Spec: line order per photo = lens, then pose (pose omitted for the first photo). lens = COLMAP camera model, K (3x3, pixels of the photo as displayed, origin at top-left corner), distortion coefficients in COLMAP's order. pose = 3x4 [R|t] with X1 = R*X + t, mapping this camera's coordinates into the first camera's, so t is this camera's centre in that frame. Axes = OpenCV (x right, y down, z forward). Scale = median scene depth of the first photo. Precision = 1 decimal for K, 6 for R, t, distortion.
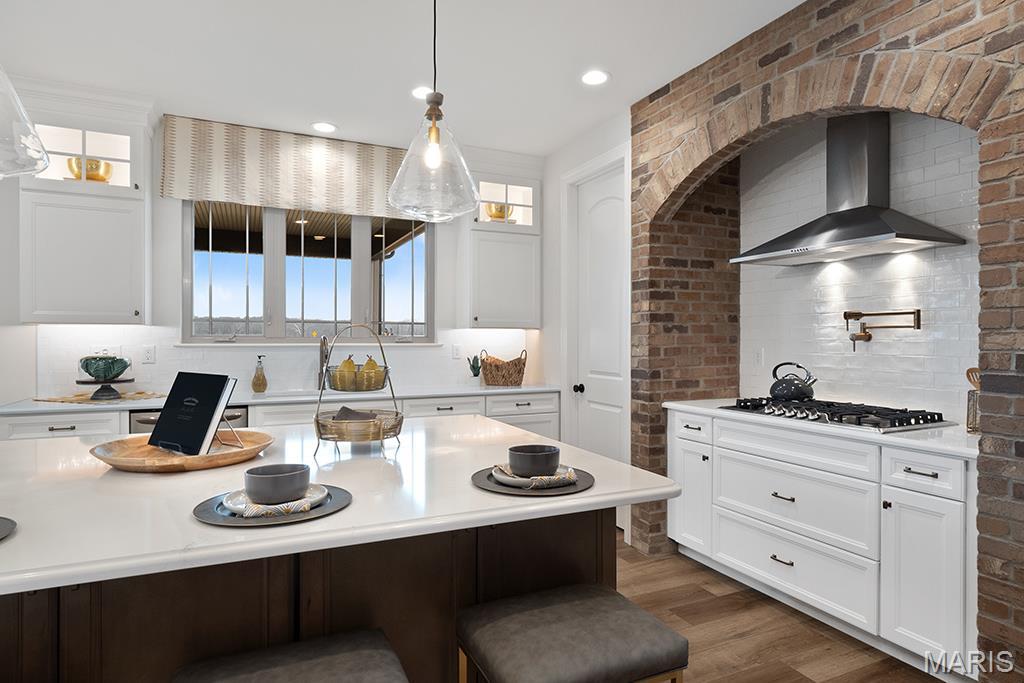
lens RADIAL K [[582.3, 0, 519.5], [0, 582.3, 341.8], [0, 0, 1]] dist [0.018224, -0.003495]
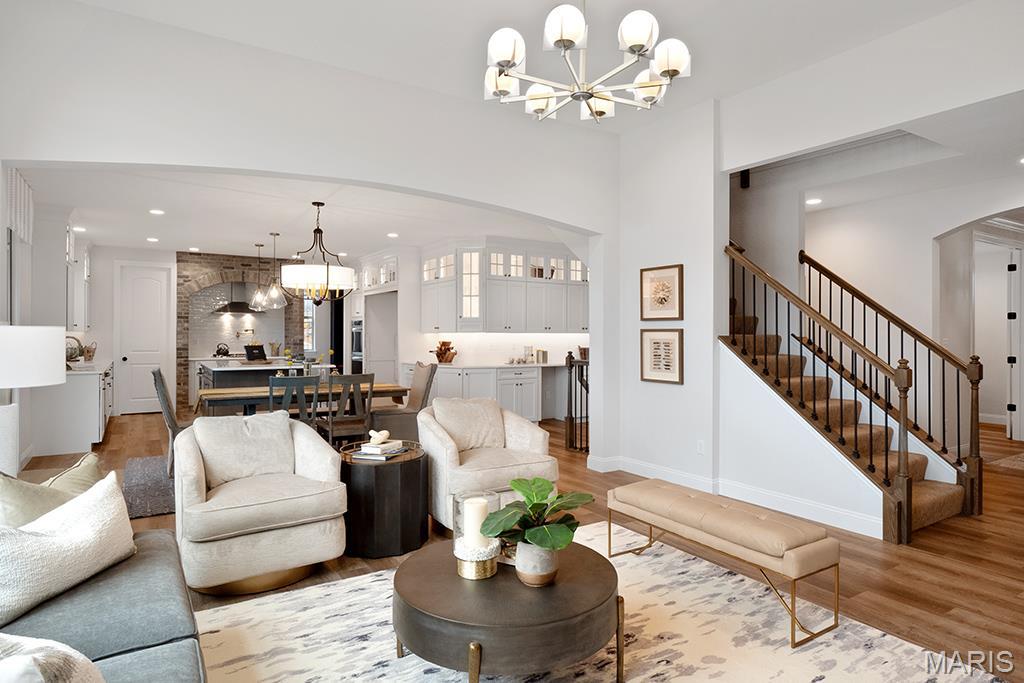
lens RADIAL K [[582.3, 0, 507.0], [0, 582.3, 334.4], [0, 0, 1]] dist [0.018224, -0.003495]
pose [[-0.123579, -0.001531, 0.992334, -2.759595], [-0.000327, 0.999999, 0.001502, -0.020657], [-0.992335, -0.000139, -0.123579, -0.192563]]
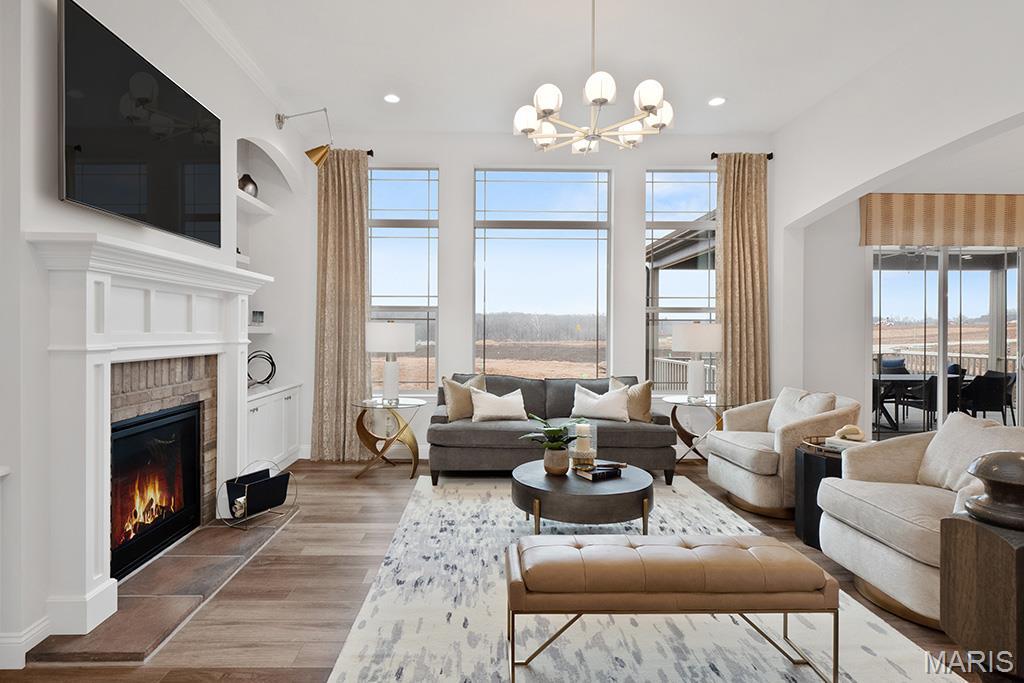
lens RADIAL K [[551.0, 0, 502.1], [0, 551.0, 336.0], [0, 0, 1]] dist [-0.003516, 0.001006]
pose [[0.919935, 0.006093, -0.392023, -1.865656], [-0.005326, 0.999981, 0.003043, -0.001042], [0.392034, -0.000711, 0.919951, -1.208696]]
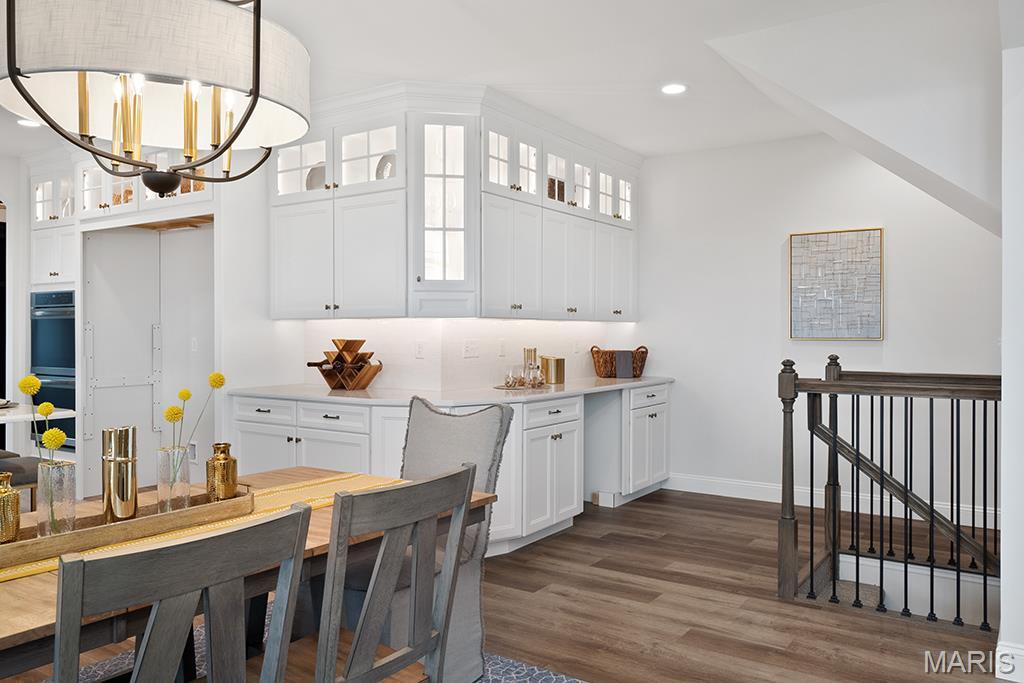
lens RADIAL K [[770.7, 0, 513.3], [0, 770.7, 334.4], [0, 0, 1]] dist [-0.009016, -0.001059]
pose [[-0.510241, -0.005086, 0.860016, -1.588772], [-0.000357, 0.999984, 0.005702, -0.003843], [-0.860031, 0.002603, -0.510235, 0.217988]]
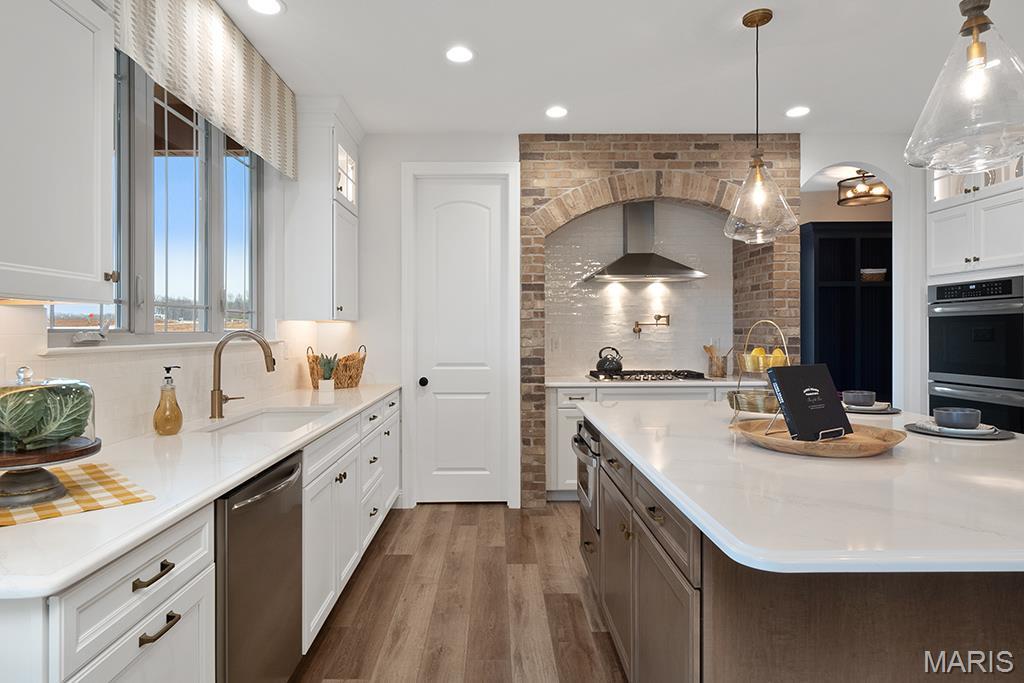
lens RADIAL K [[582.3, 0, 496.1], [0, 582.3, 335.2], [0, 0, 1]] dist [0.018224, -0.003495]
pose [[0.413329, -0.009266, 0.910535, -0.918958], [0.009664, 0.999937, 0.005789, -0.005896], [-0.910531, 0.006407, 0.413392, 0.571570]]
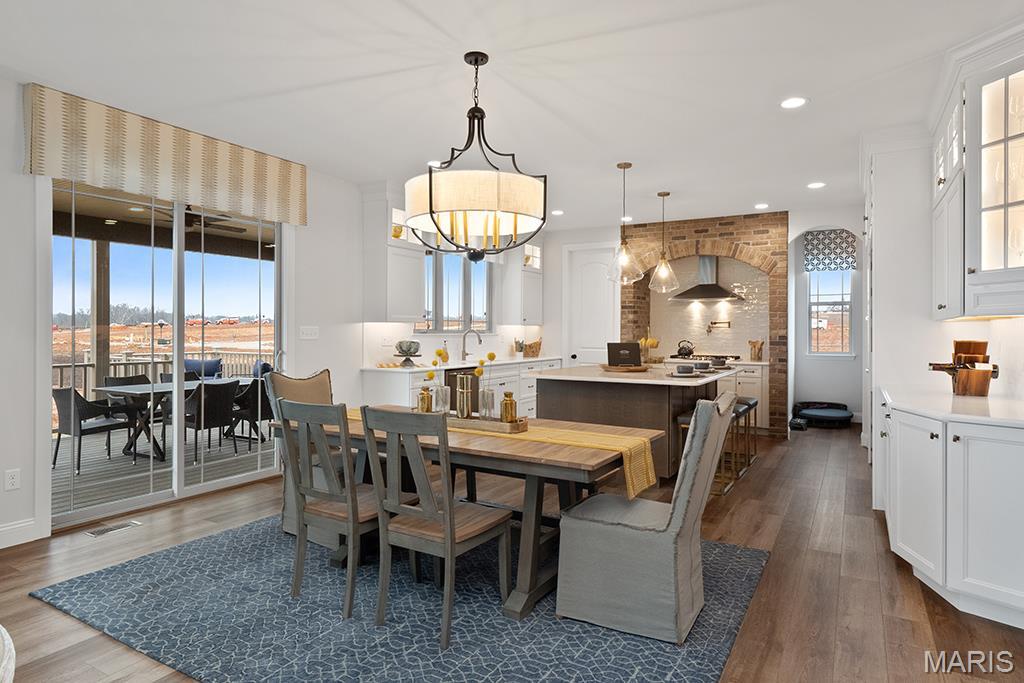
lens RADIAL K [[582.3, 0, 519.8], [0, 582.3, 335.6], [0, 0, 1]] dist [0.018224, -0.003495]
pose [[0.817254, -0.003118, 0.576270, -1.421250], [-0.000210, 0.999984, 0.005709, -0.001120], [-0.576278, -0.004787, 0.817240, -0.594037]]
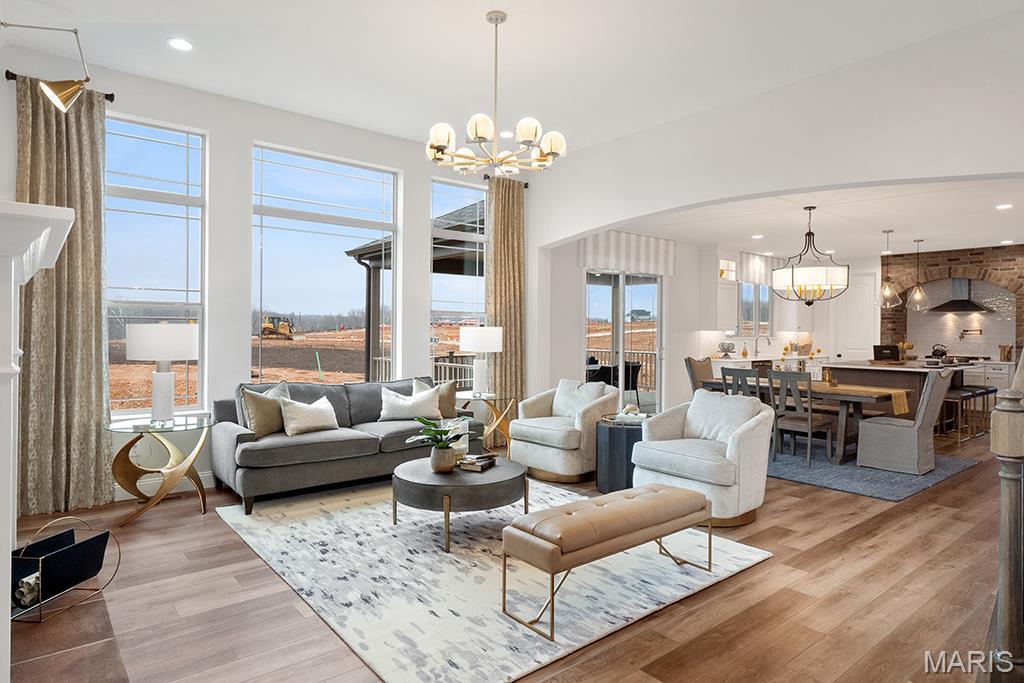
lens RADIAL K [[582.3, 0, 535.0], [0, 582.3, 336.1], [0, 0, 1]] dist [0.018224, -0.003495]
pose [[0.964203, 0.003426, 0.265144, -2.273200], [-0.004804, 0.999978, 0.004552, -0.013371], [-0.265122, -0.005663, 0.964198, -1.370052]]
